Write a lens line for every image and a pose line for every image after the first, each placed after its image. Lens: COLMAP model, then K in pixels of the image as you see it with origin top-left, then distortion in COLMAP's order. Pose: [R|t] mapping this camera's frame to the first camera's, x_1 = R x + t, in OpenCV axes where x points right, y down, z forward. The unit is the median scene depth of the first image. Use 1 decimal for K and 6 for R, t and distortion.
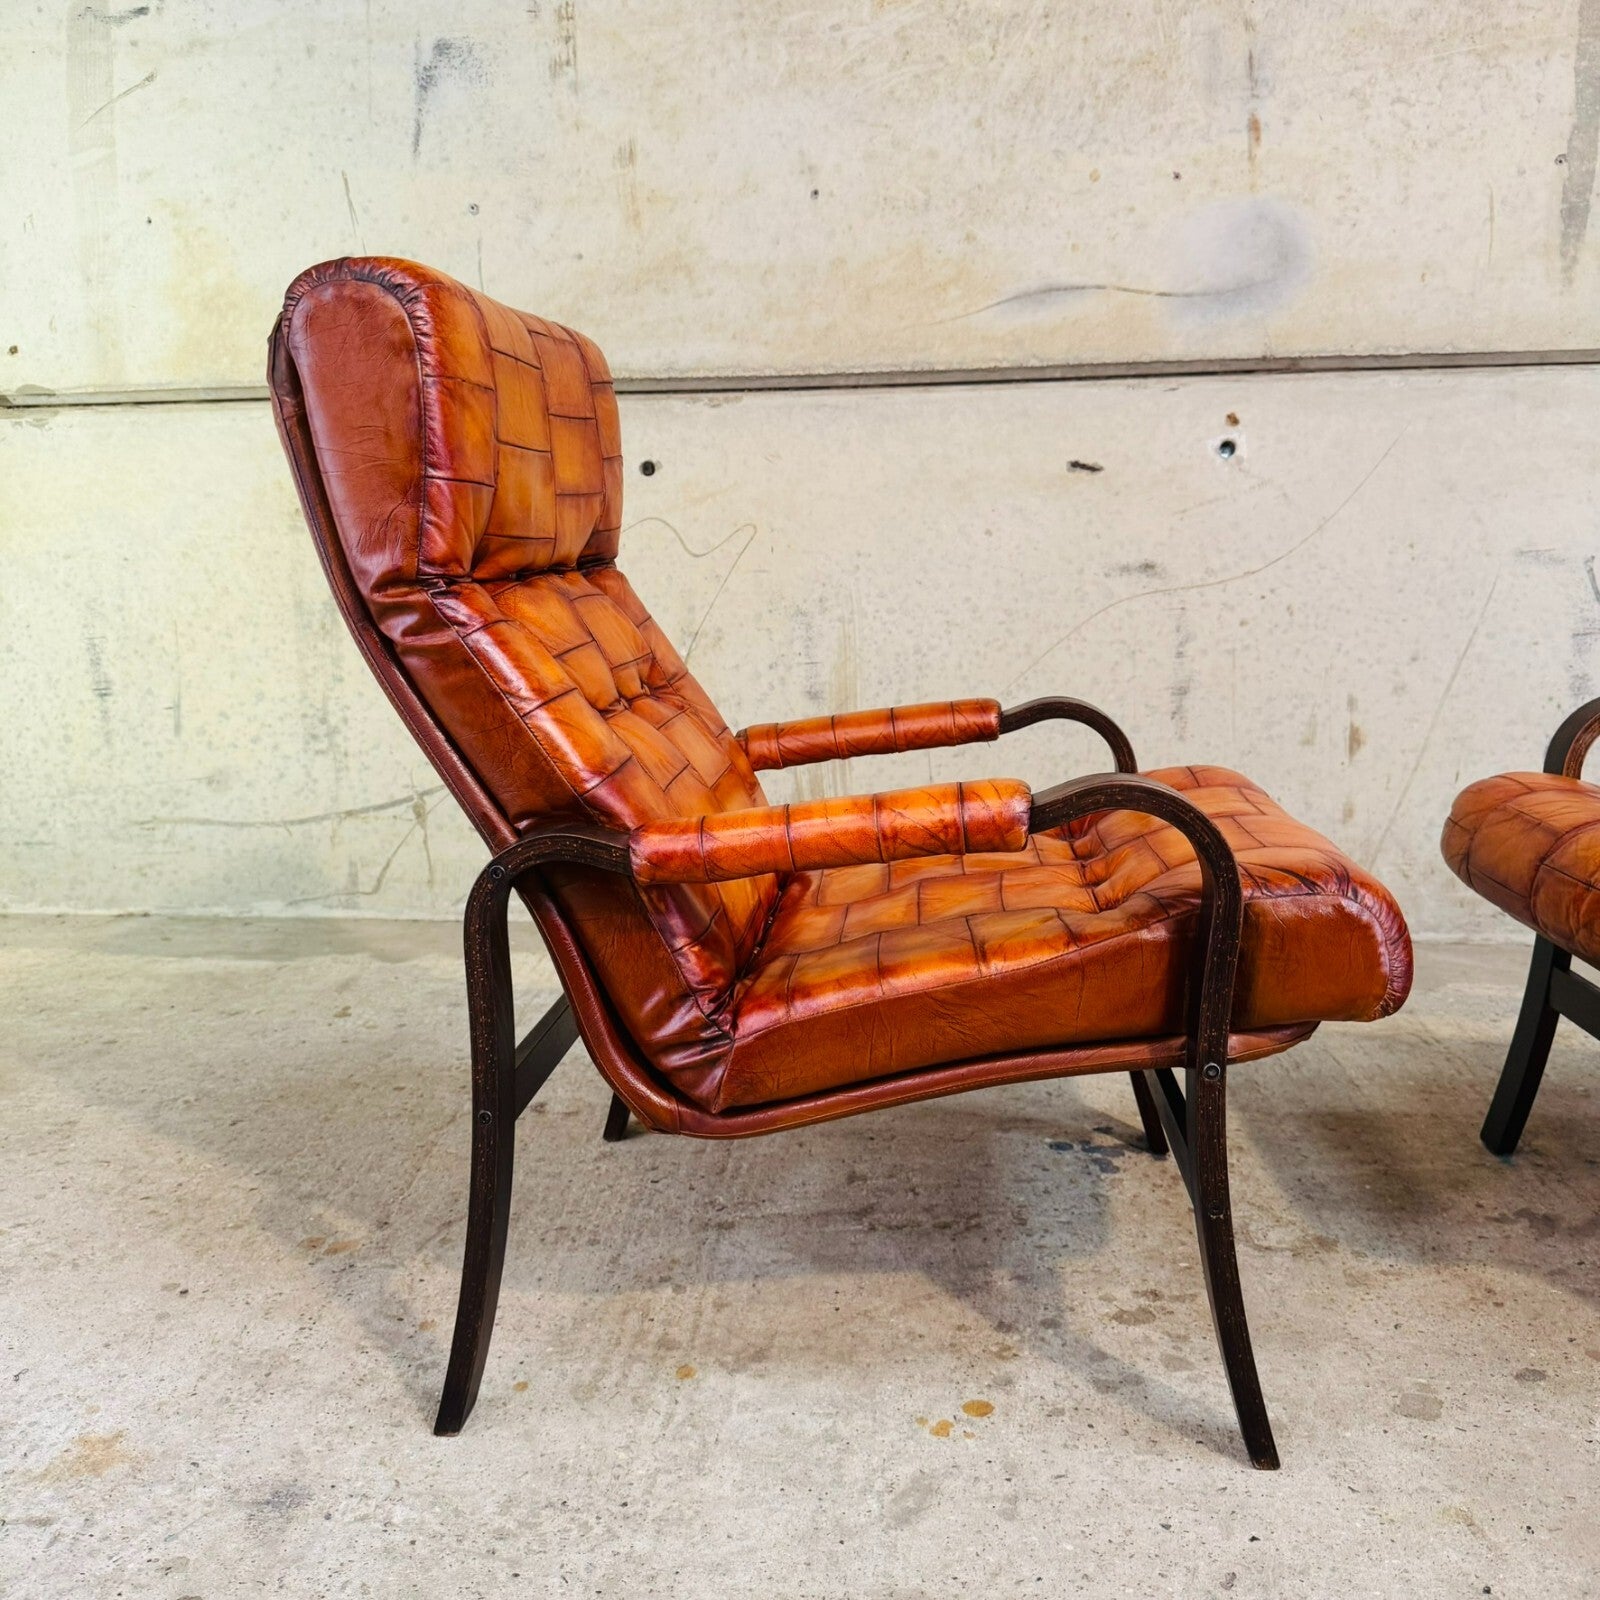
lens RADIAL K [[1511.7, 0, 793.0], [0, 1511.7, 785.1], [0, 0, 1]] dist [0.191810, -0.455013]
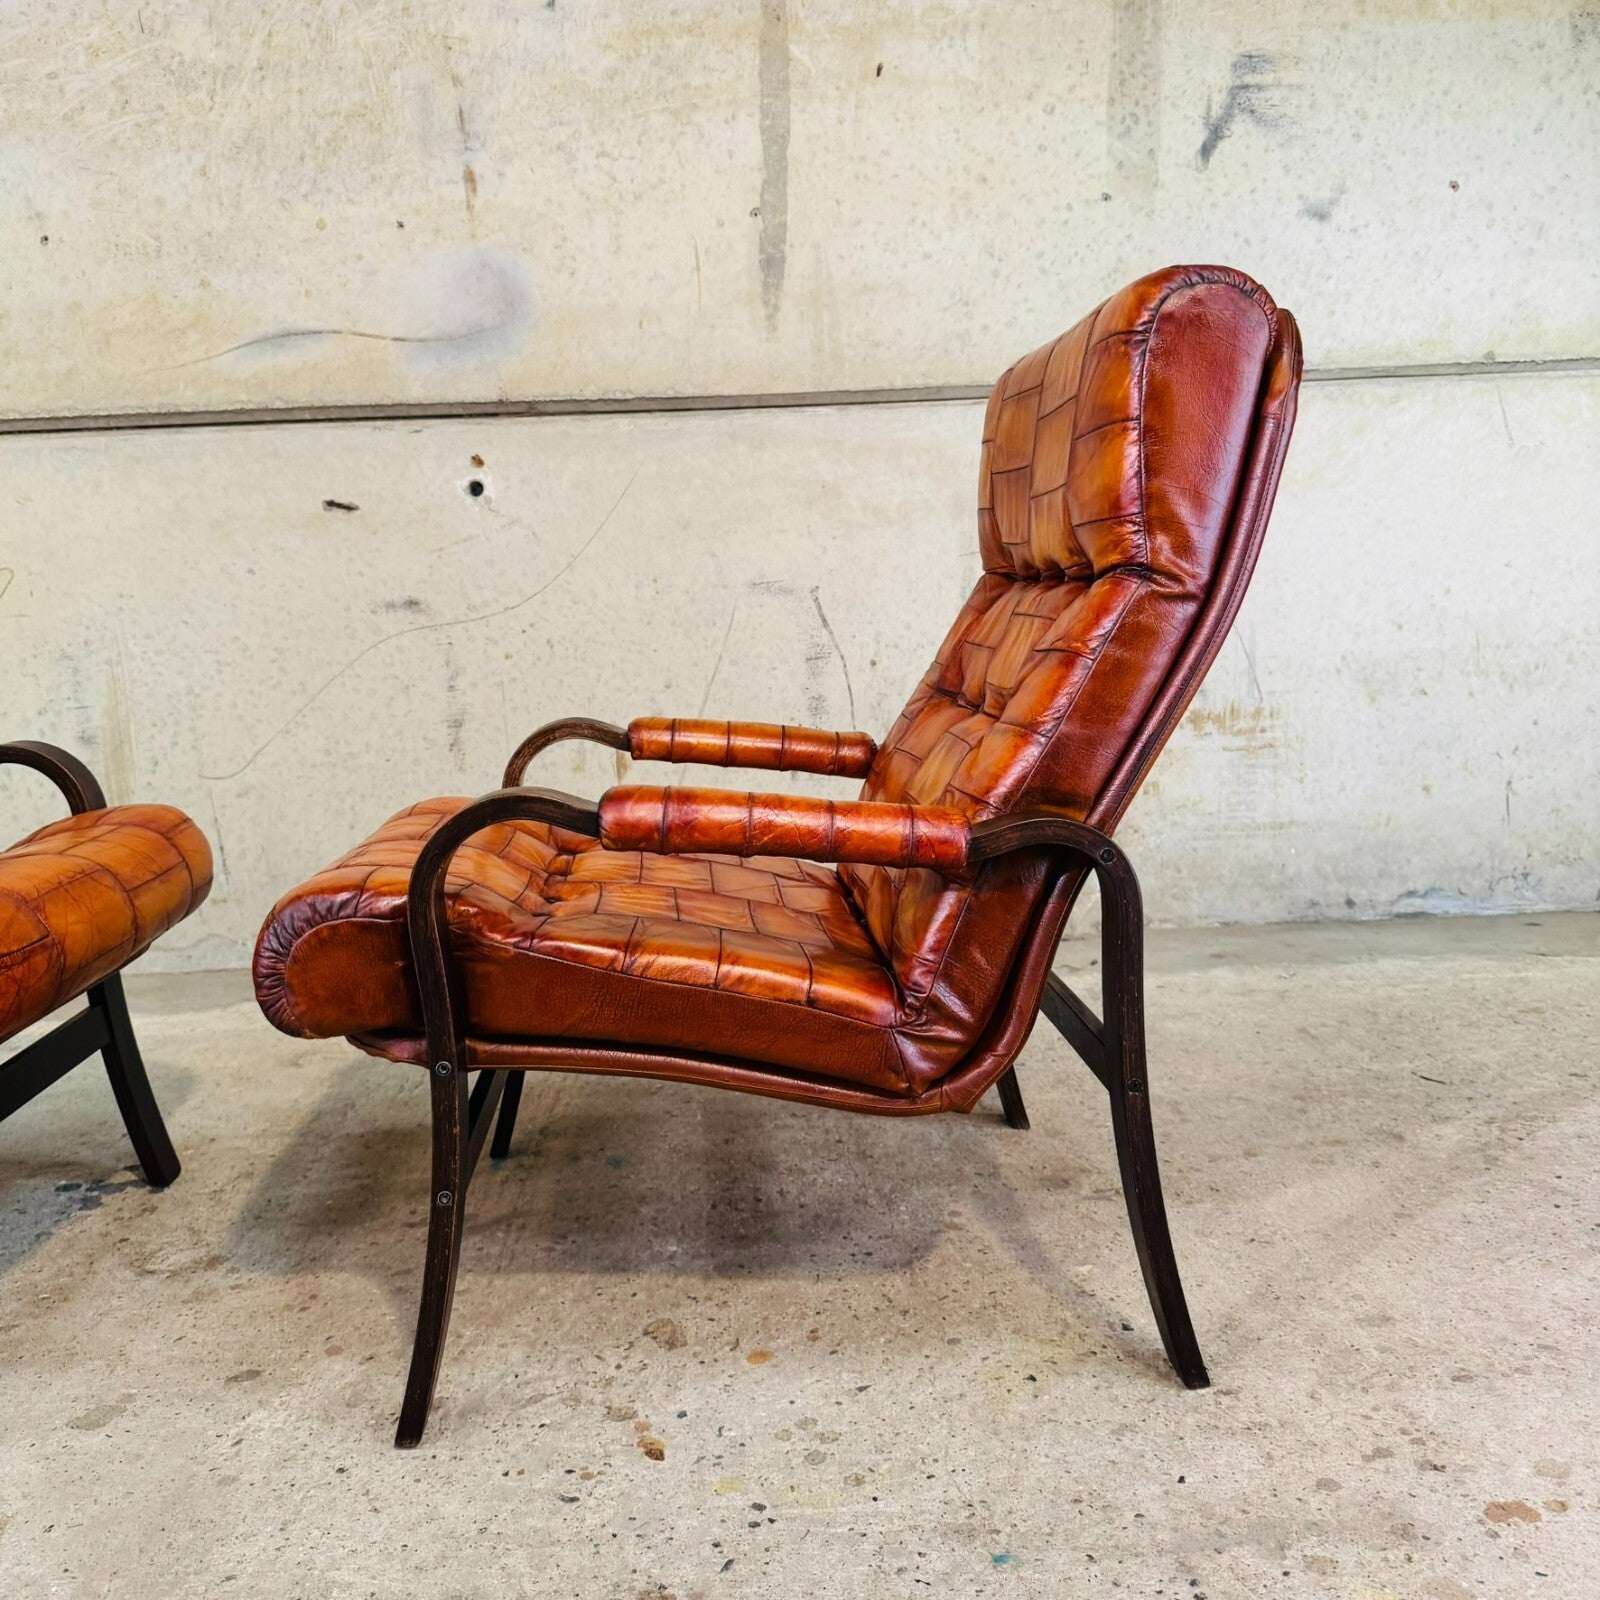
lens RADIAL K [[1485.8, 0, 819.6], [0, 1485.8, 796.4], [0, 0, 1]] dist [0.145096, -0.307315]
pose [[0.988779, -0.045371, 0.142331, 0.357931], [0.047623, 0.998788, -0.012459, 0.011736], [-0.141593, 0.019097, 0.989741, -0.030464]]
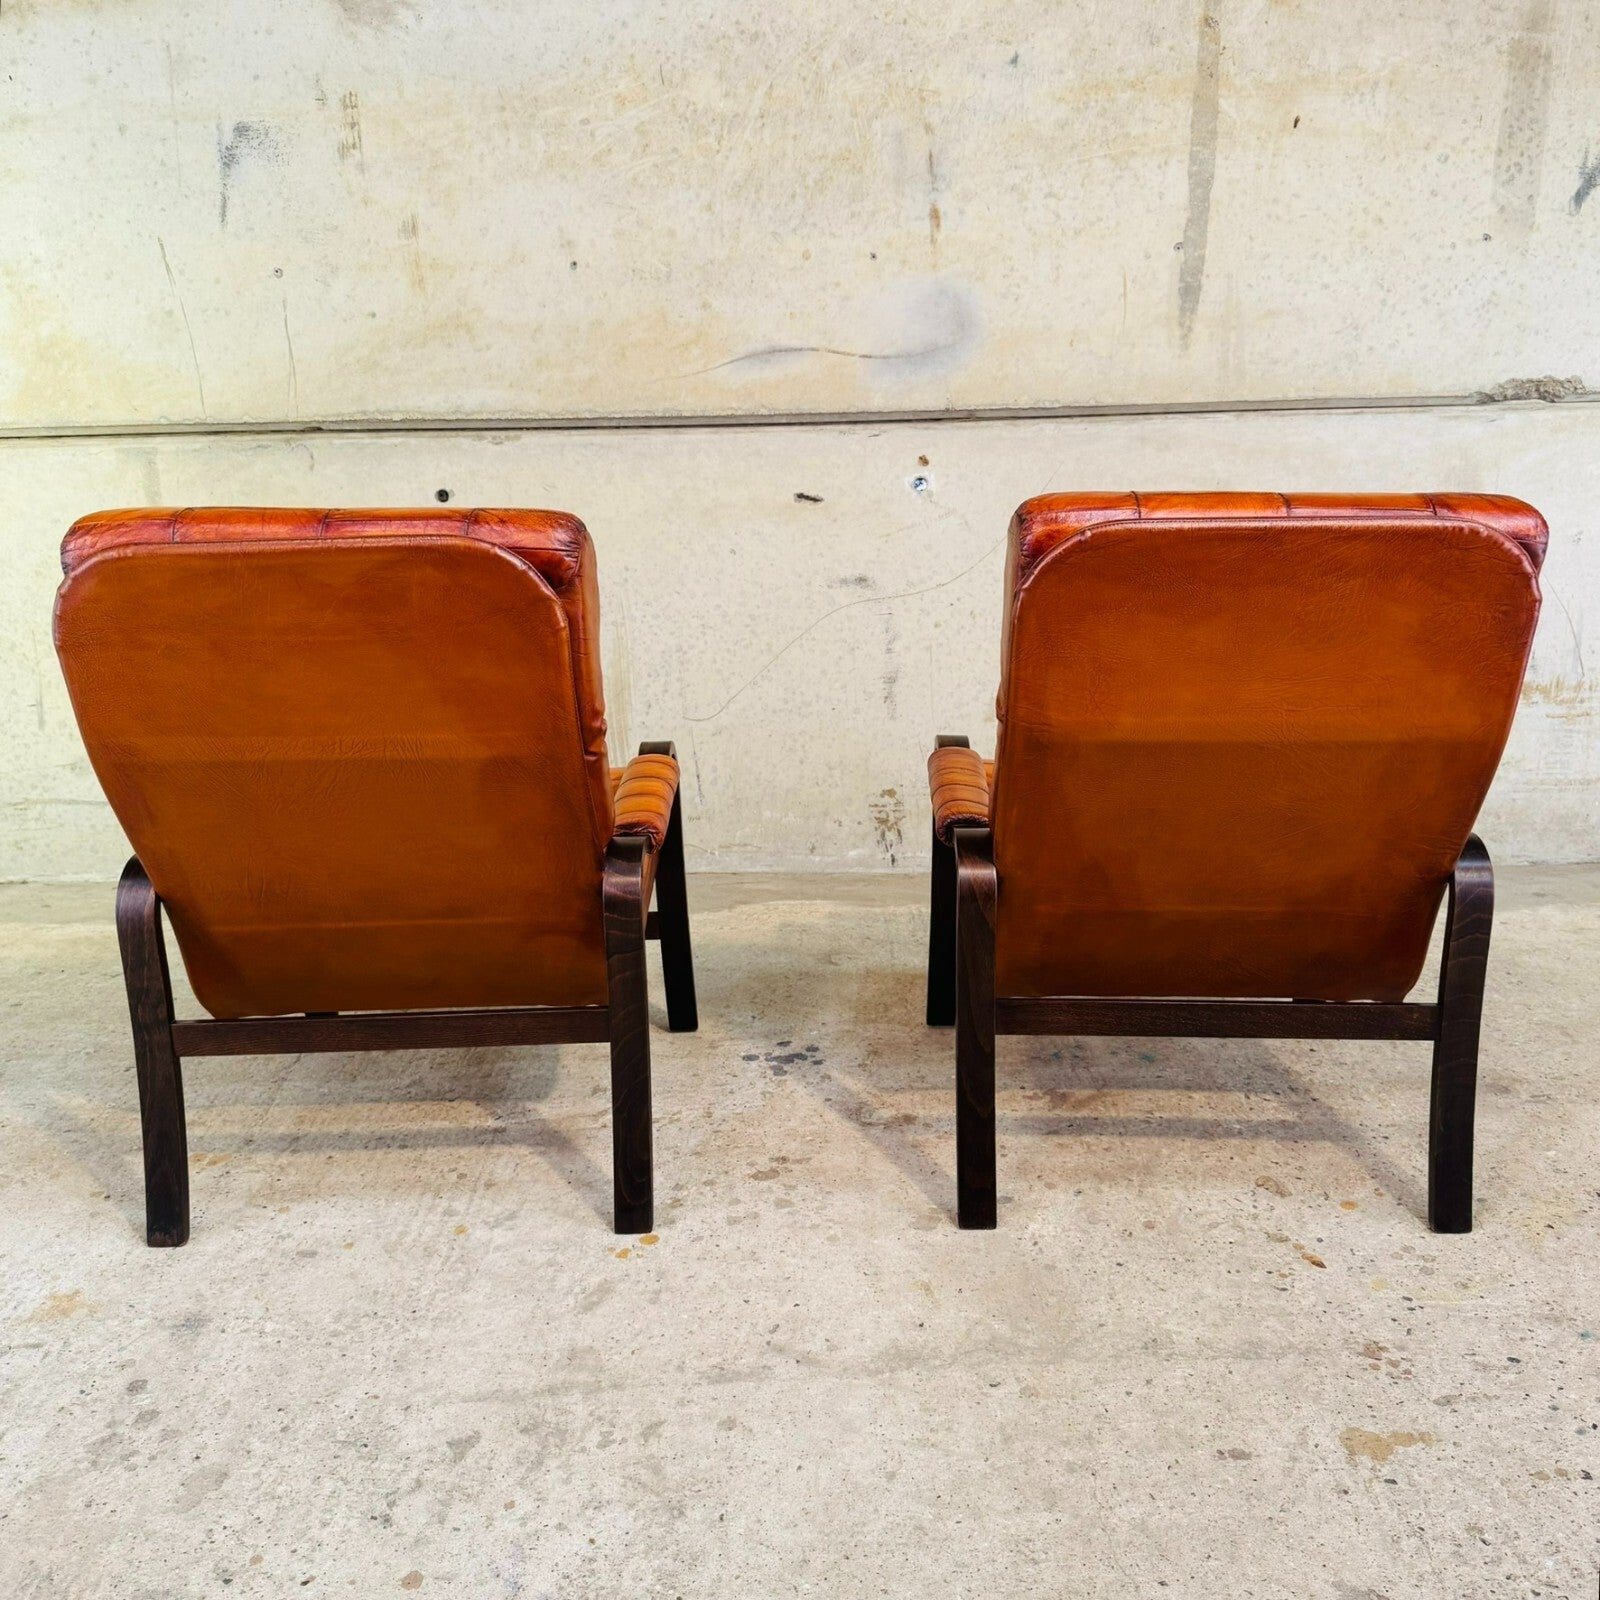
lens RADIAL K [[1539.5, 0, 806.5], [0, 1539.5, 817.9], [0, 0, 1]] dist [0.135371, -0.283049]
pose [[0.995286, -0.032154, 0.091497, 0.069213], [0.022314, 0.994052, 0.106599, -0.086902], [-0.094380, -0.104055, 0.990083, -0.248609]]
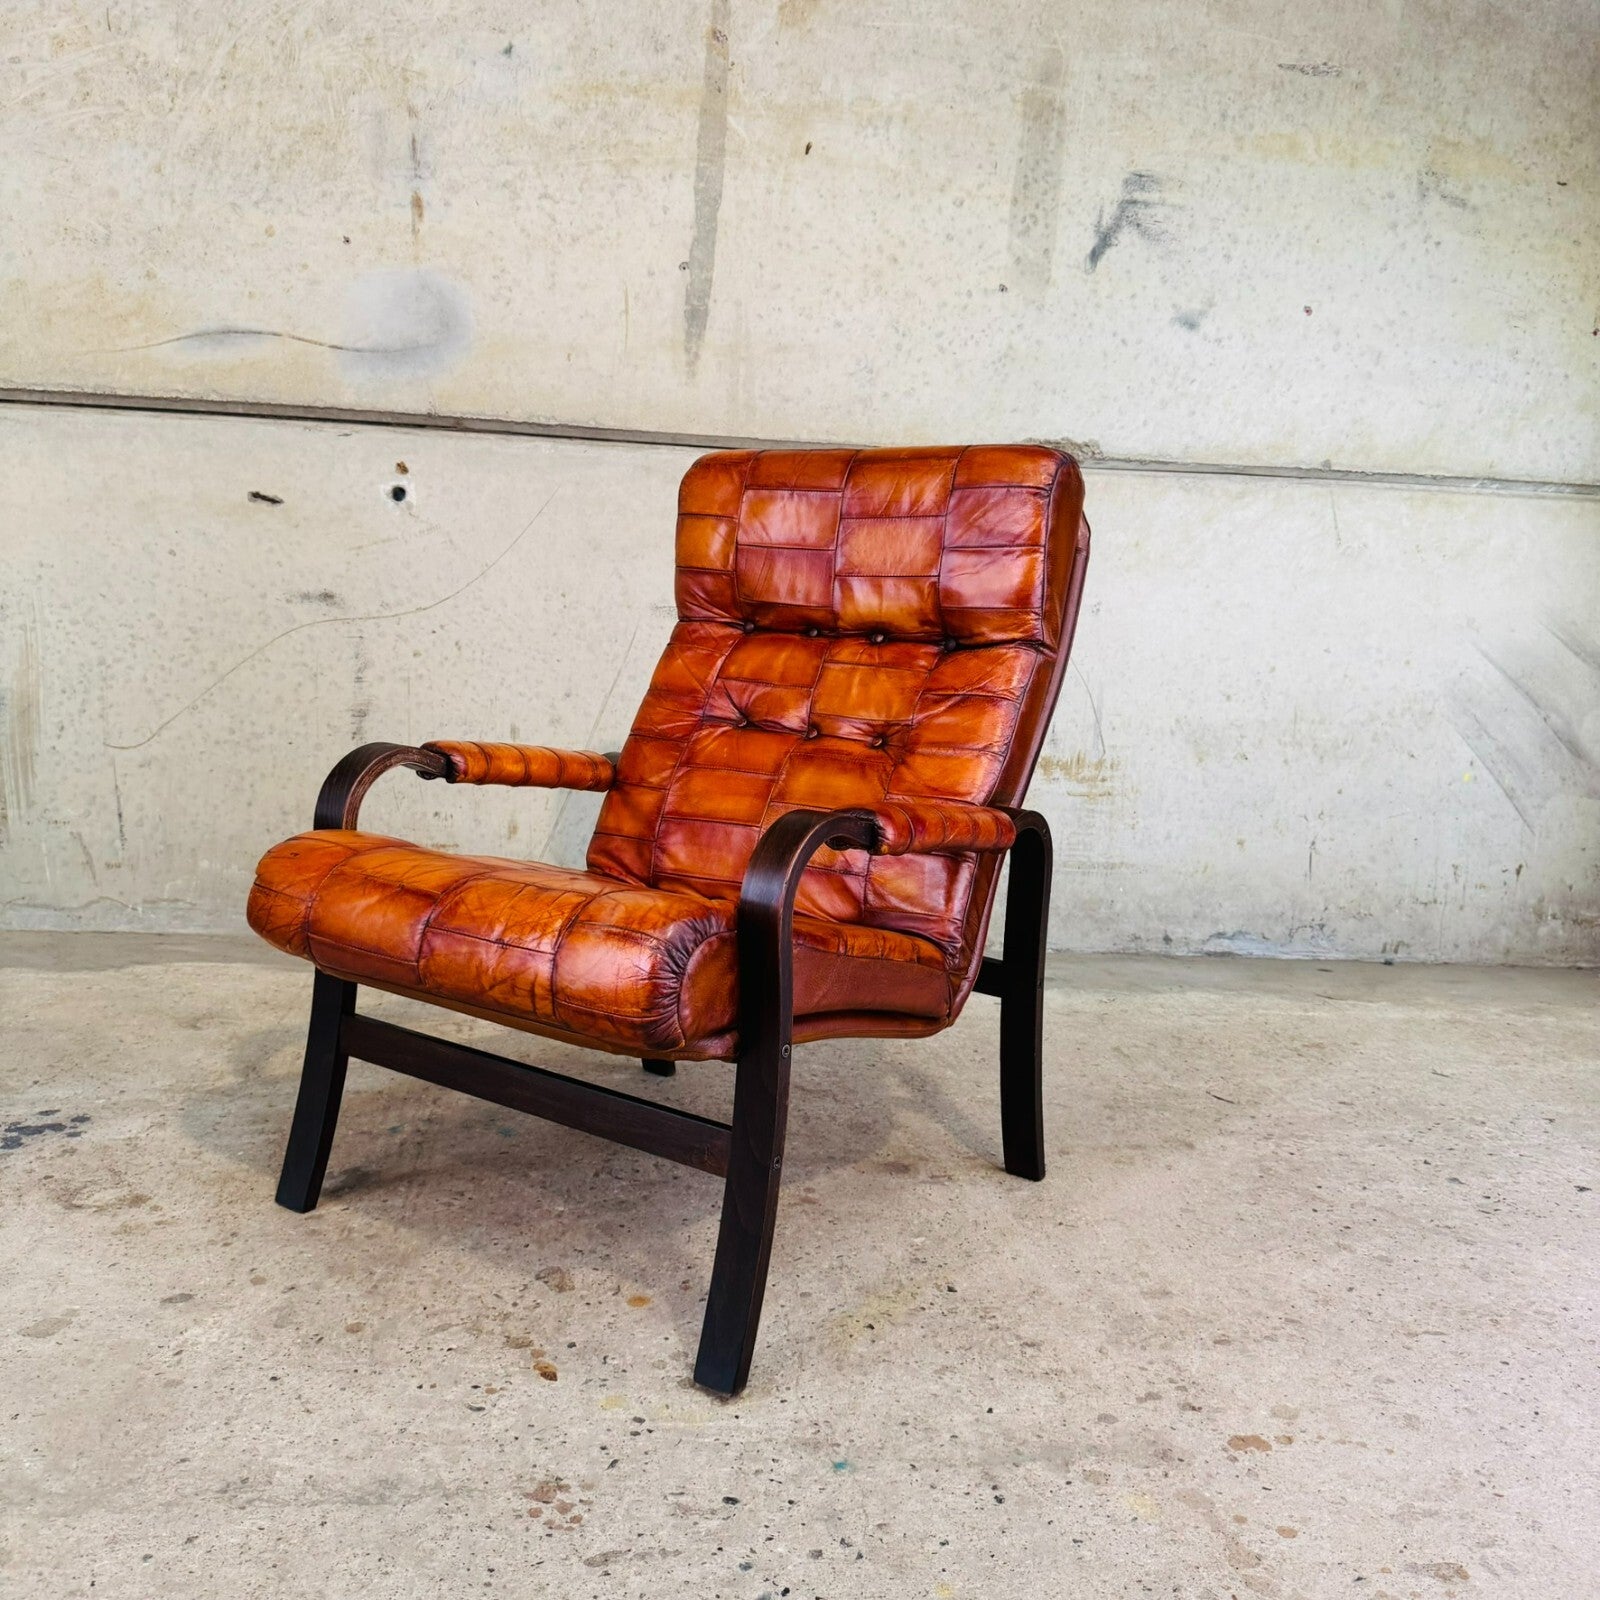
lens RADIAL K [[1514.5, 0, 815.8], [0, 1514.5, 793.3], [0, 0, 1]] dist [0.177589, -0.398829]
pose [[0.970129, 0.030361, 0.240682, 0.313655], [-0.028198, 0.999525, -0.012426, -0.000873], [-0.240945, 0.005269, 0.970524, -0.132313]]
